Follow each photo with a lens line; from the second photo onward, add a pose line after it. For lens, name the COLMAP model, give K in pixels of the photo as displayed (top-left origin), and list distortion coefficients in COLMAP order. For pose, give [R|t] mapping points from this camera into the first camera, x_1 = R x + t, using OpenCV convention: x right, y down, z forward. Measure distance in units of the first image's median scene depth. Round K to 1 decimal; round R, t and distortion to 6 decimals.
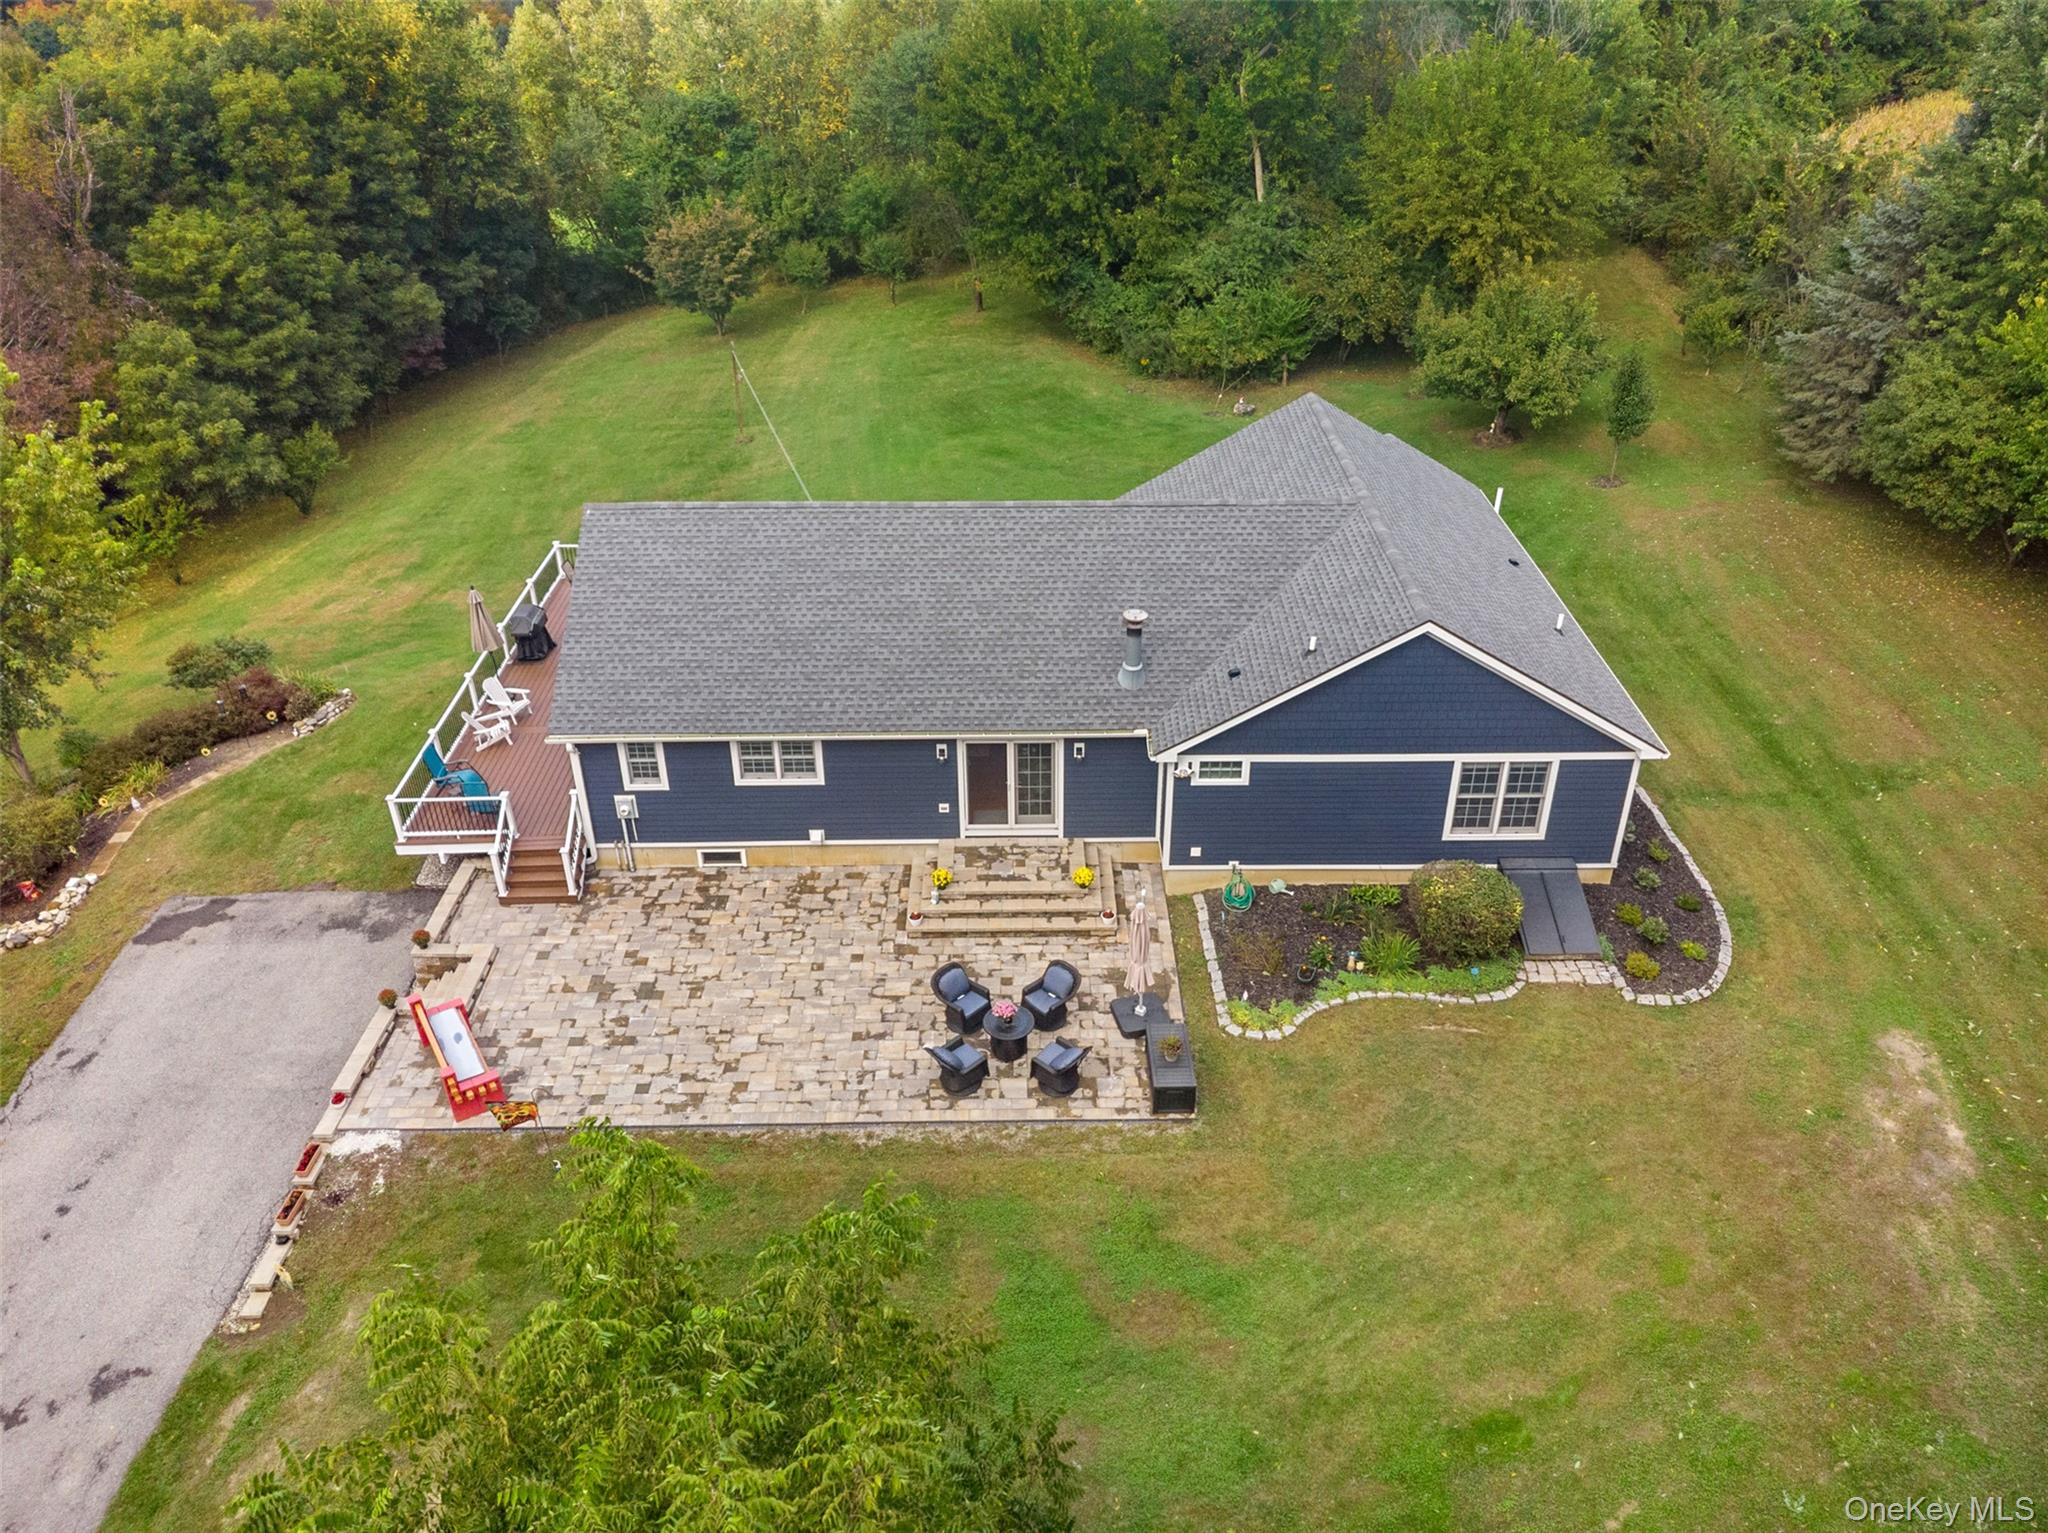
lens RADIAL K [[1511.7, 0, 1036.9], [0, 1511.7, 783.3], [0, 0, 1]] dist [0.008282, -0.018294]
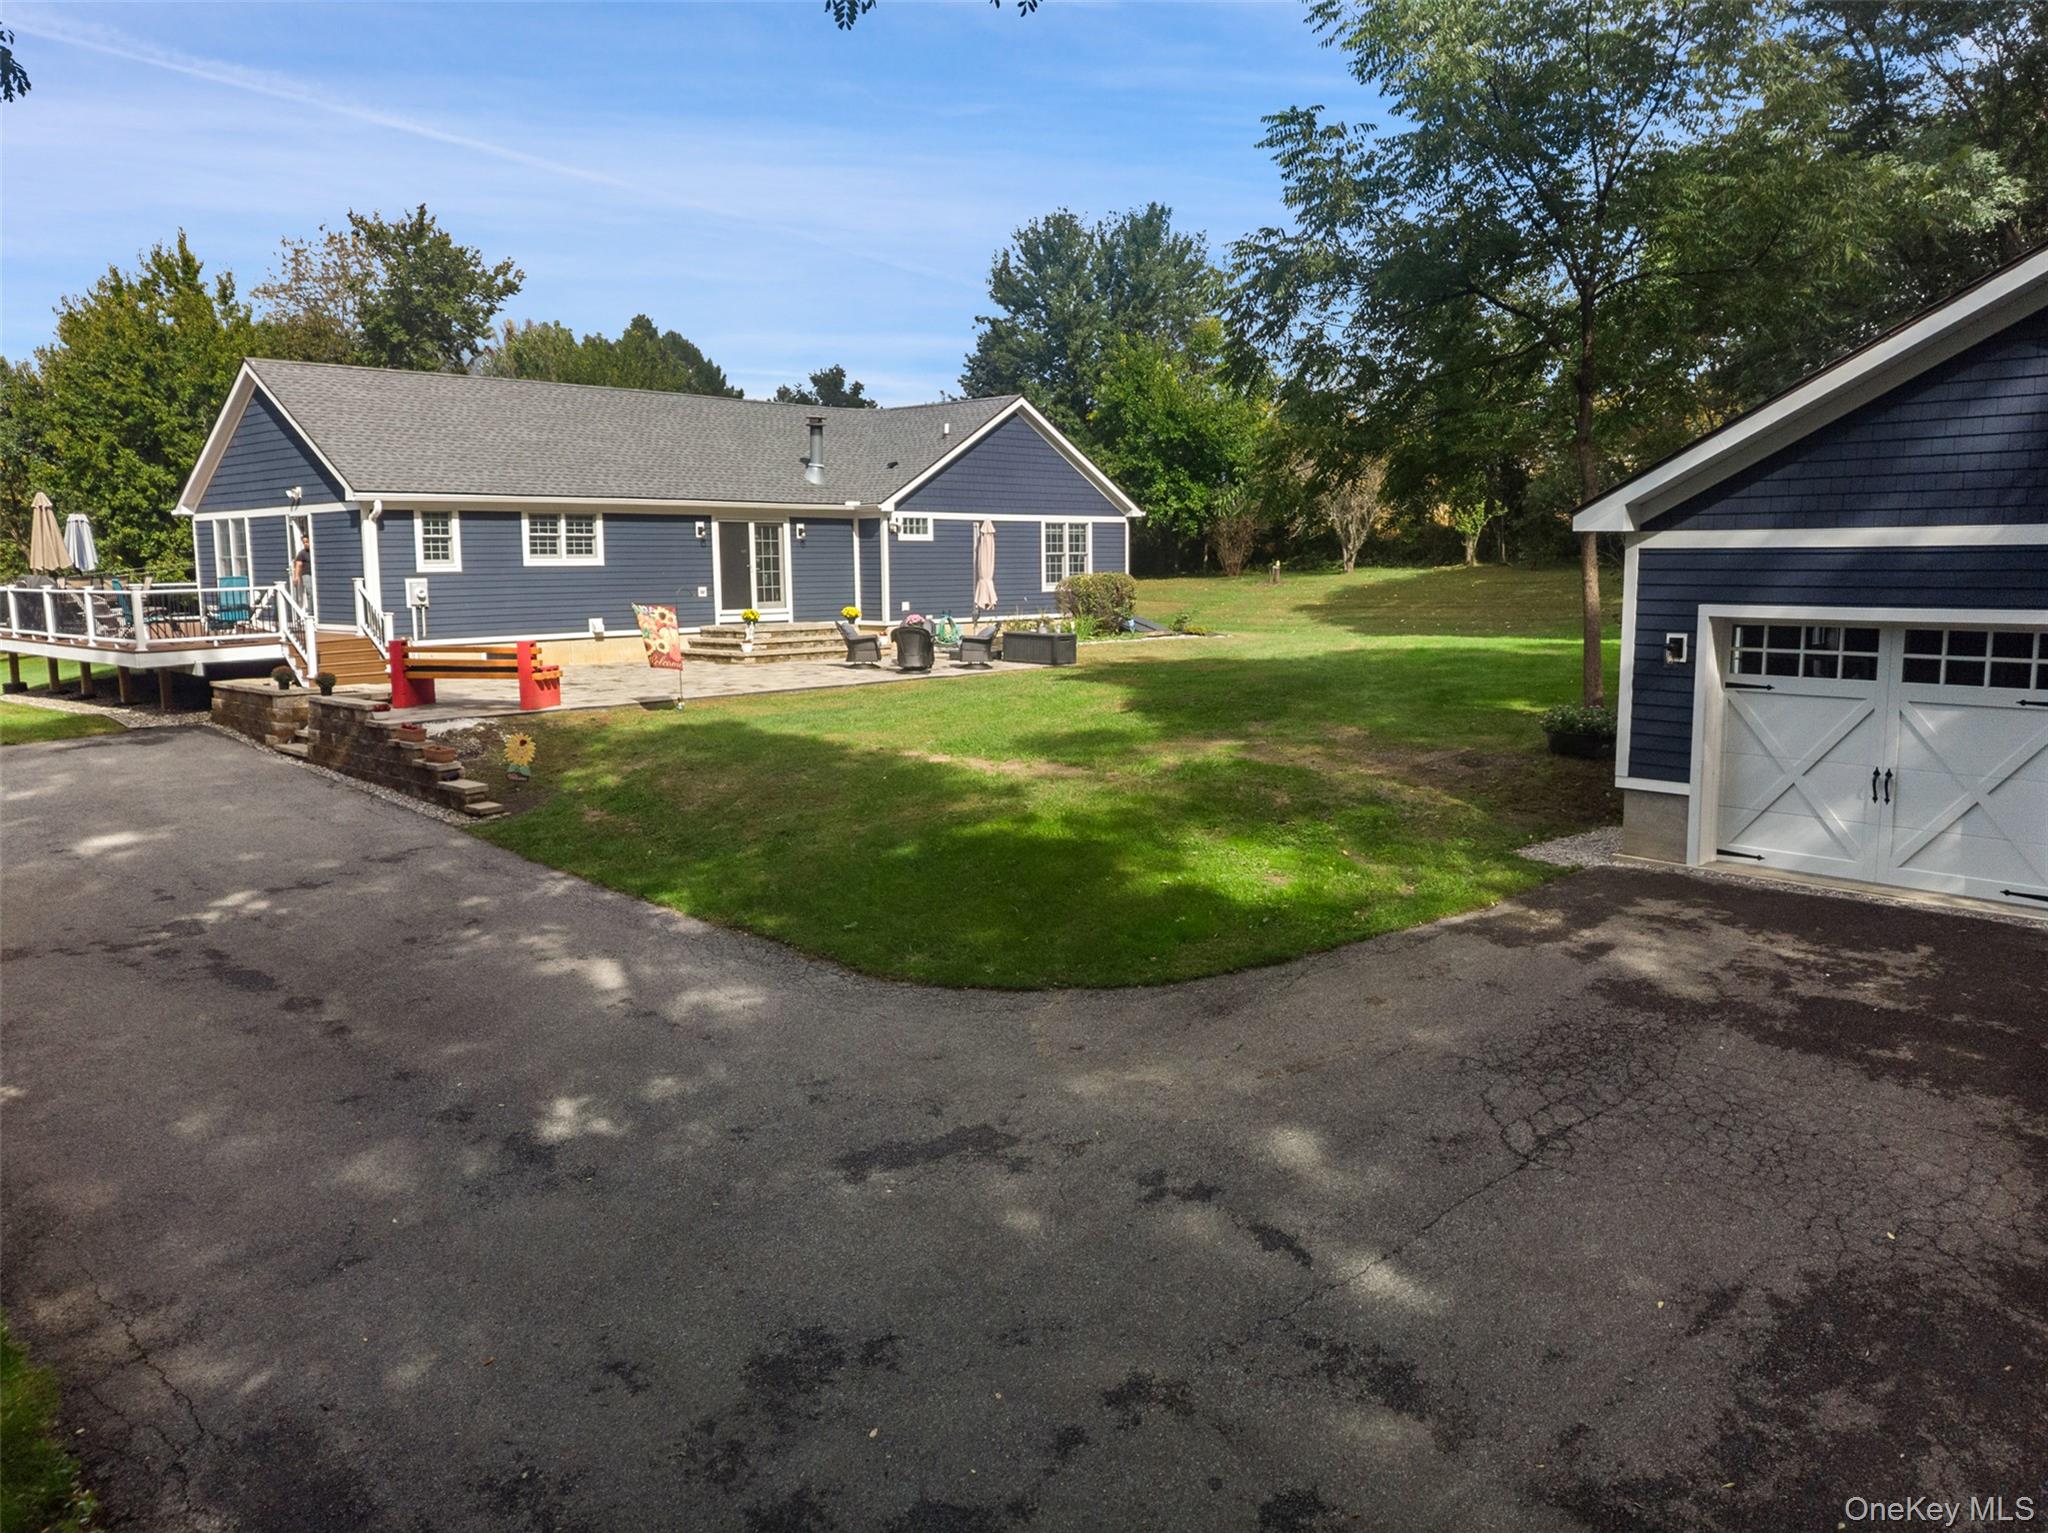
lens RADIAL K [[1511.7, 0, 1055.8], [0, 1511.7, 782.2], [0, 0, 1]] dist [0.008282, -0.018294]
pose [[0.681894, -0.106916, 0.723595, -0.734033], [0.398087, 0.884164, -0.244503, 0.536364], [-0.613635, 0.454779, 0.645467, 0.216161]]
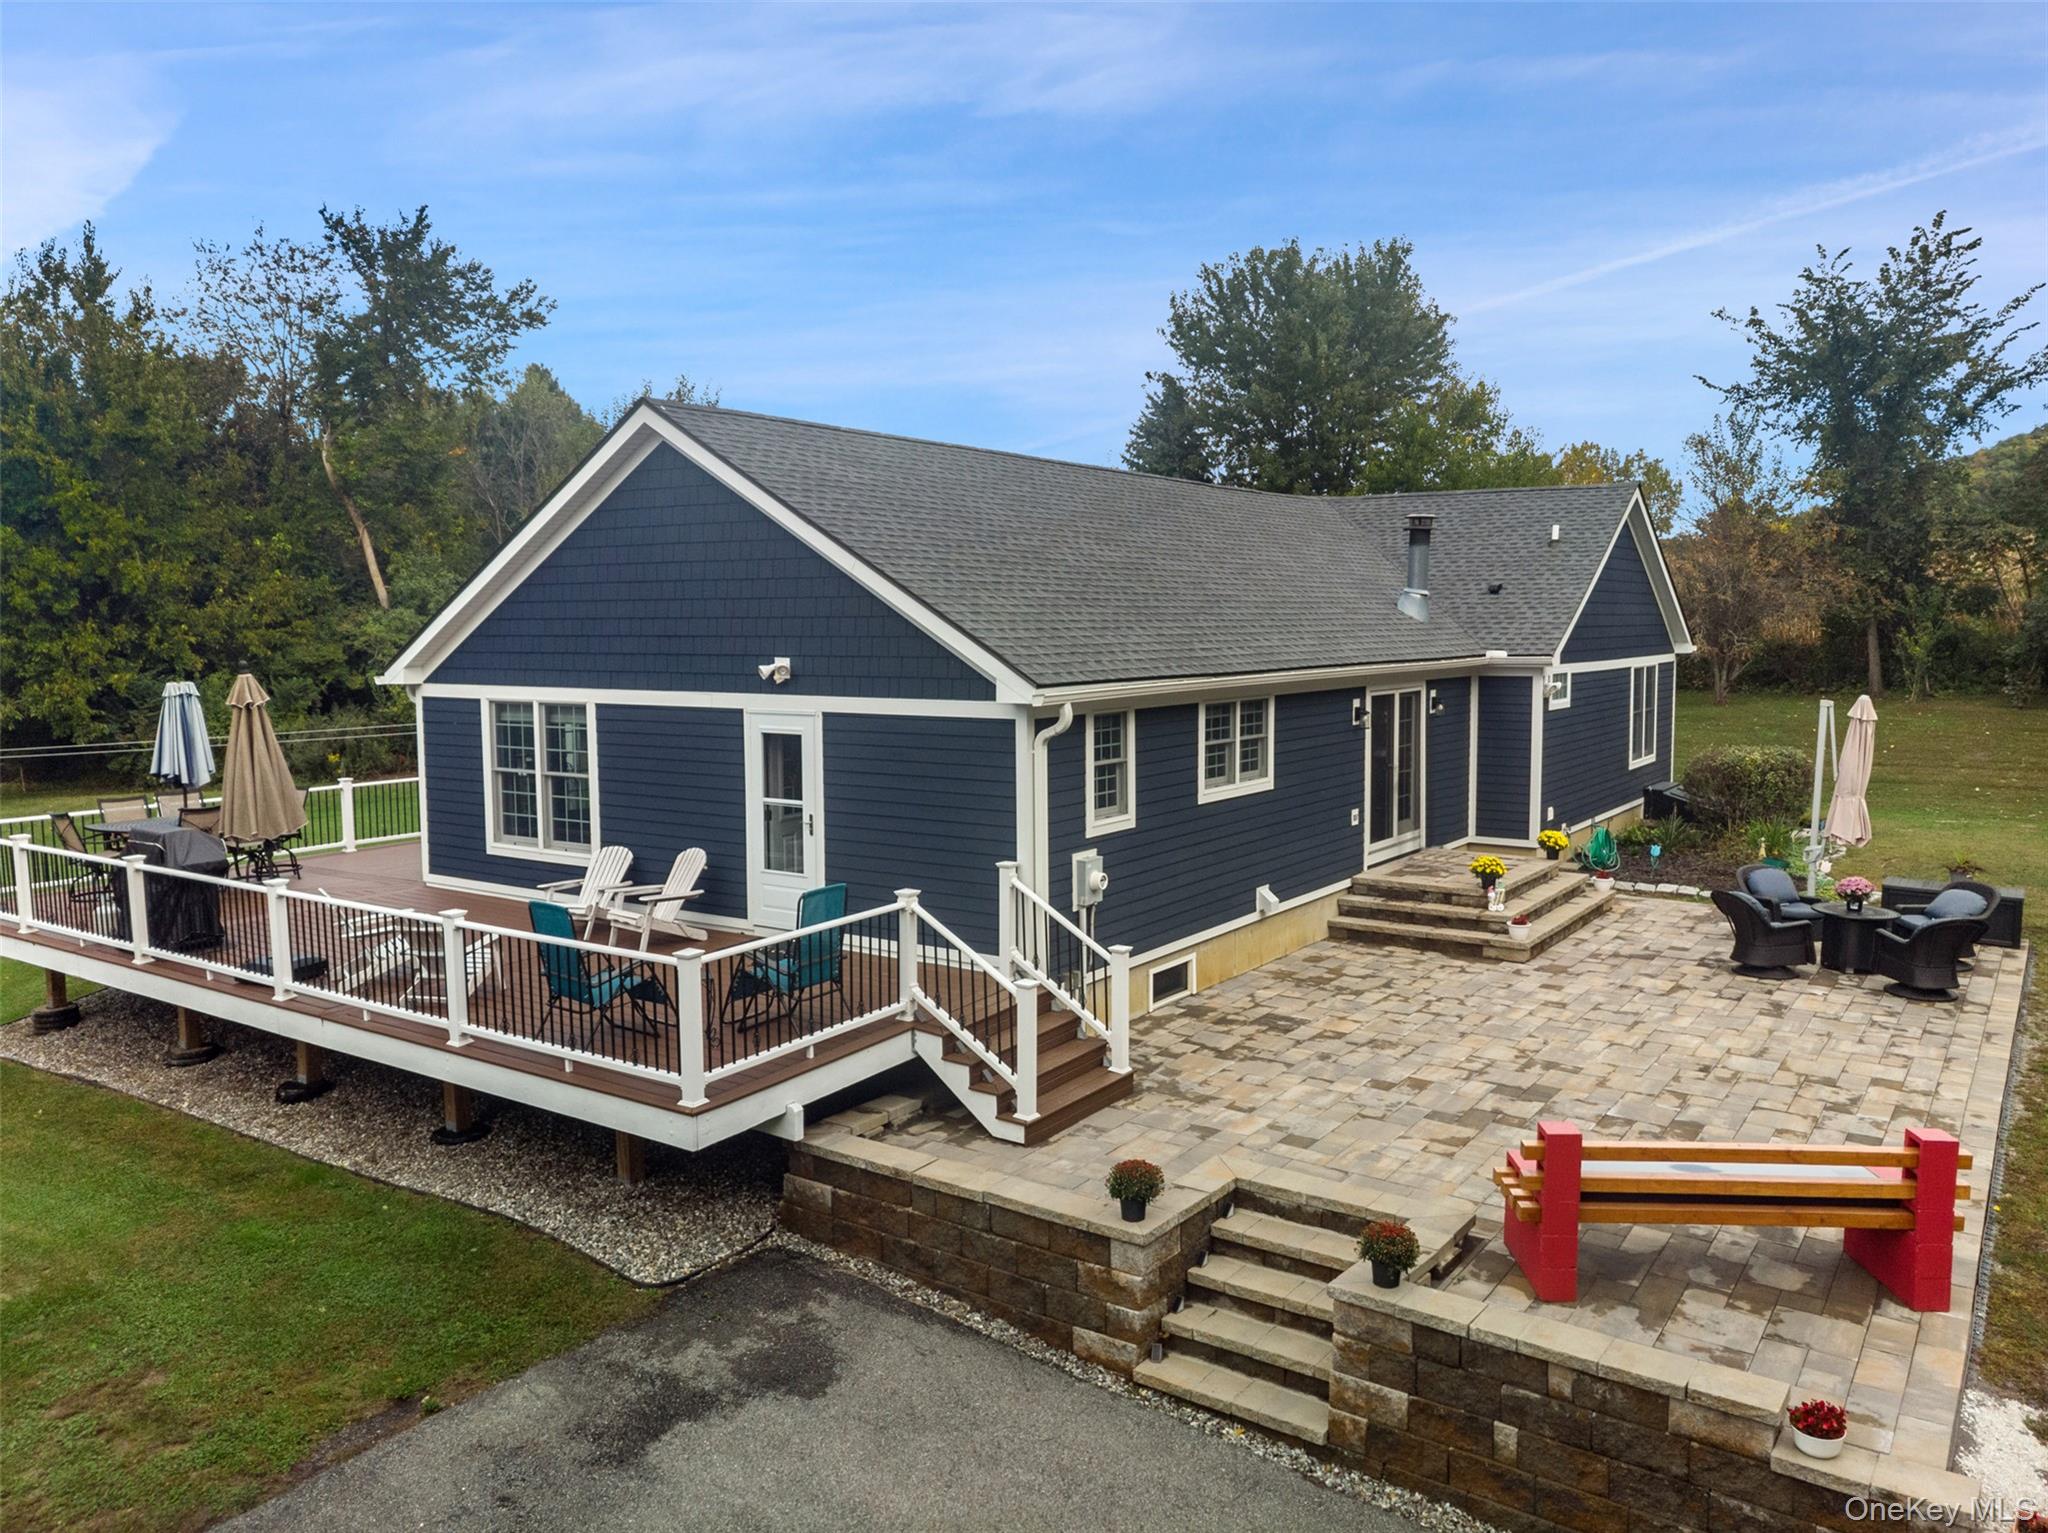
lens RADIAL K [[1511.7, 0, 1034.5], [0, 1511.7, 774.8], [0, 0, 1]] dist [0.008282, -0.018294]
pose [[0.575514, -0.080642, 0.813806, -0.690502], [0.443028, 0.867196, -0.227372, 0.090495], [-0.687393, 0.491395, 0.534810, 0.792565]]
